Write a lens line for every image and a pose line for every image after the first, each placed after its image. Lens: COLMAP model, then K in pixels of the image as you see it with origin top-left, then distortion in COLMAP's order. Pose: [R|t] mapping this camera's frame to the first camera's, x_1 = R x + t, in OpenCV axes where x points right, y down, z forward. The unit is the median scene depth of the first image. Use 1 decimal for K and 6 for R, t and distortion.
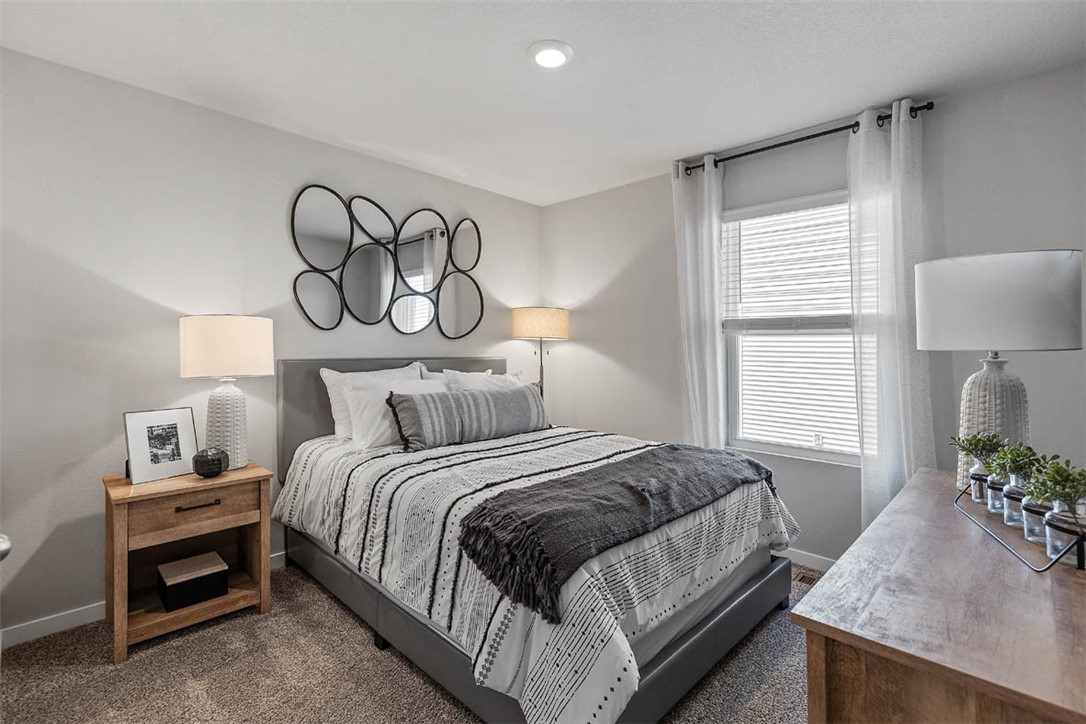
lens RADIAL K [[488.7, 0, 537.4], [0, 488.7, 356.7], [0, 0, 1]] dist [0.005956, -0.002402]
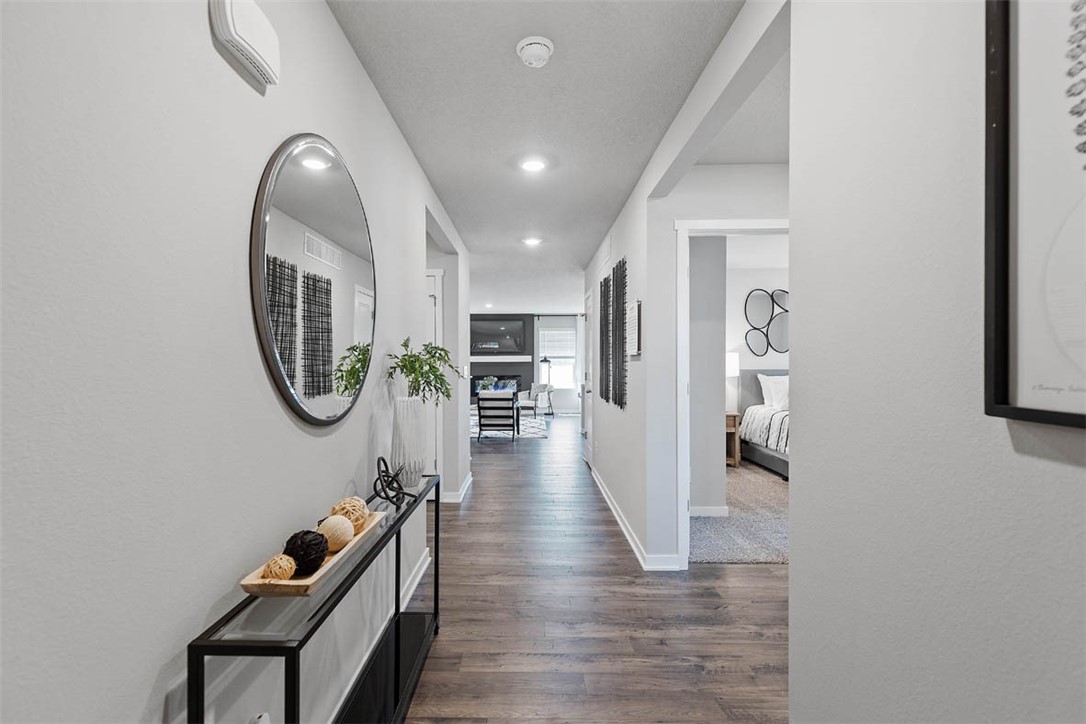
lens RADIAL K [[488.7, 0, 534.0], [0, 488.7, 362.1], [0, 0, 1]] dist [0.005956, -0.002402]
pose [[0.698991, 0.013575, -0.715002, 0.433035], [-0.009141, 0.999908, 0.010047, -0.041316], [0.715072, -0.000487, 0.699050, -1.276103]]
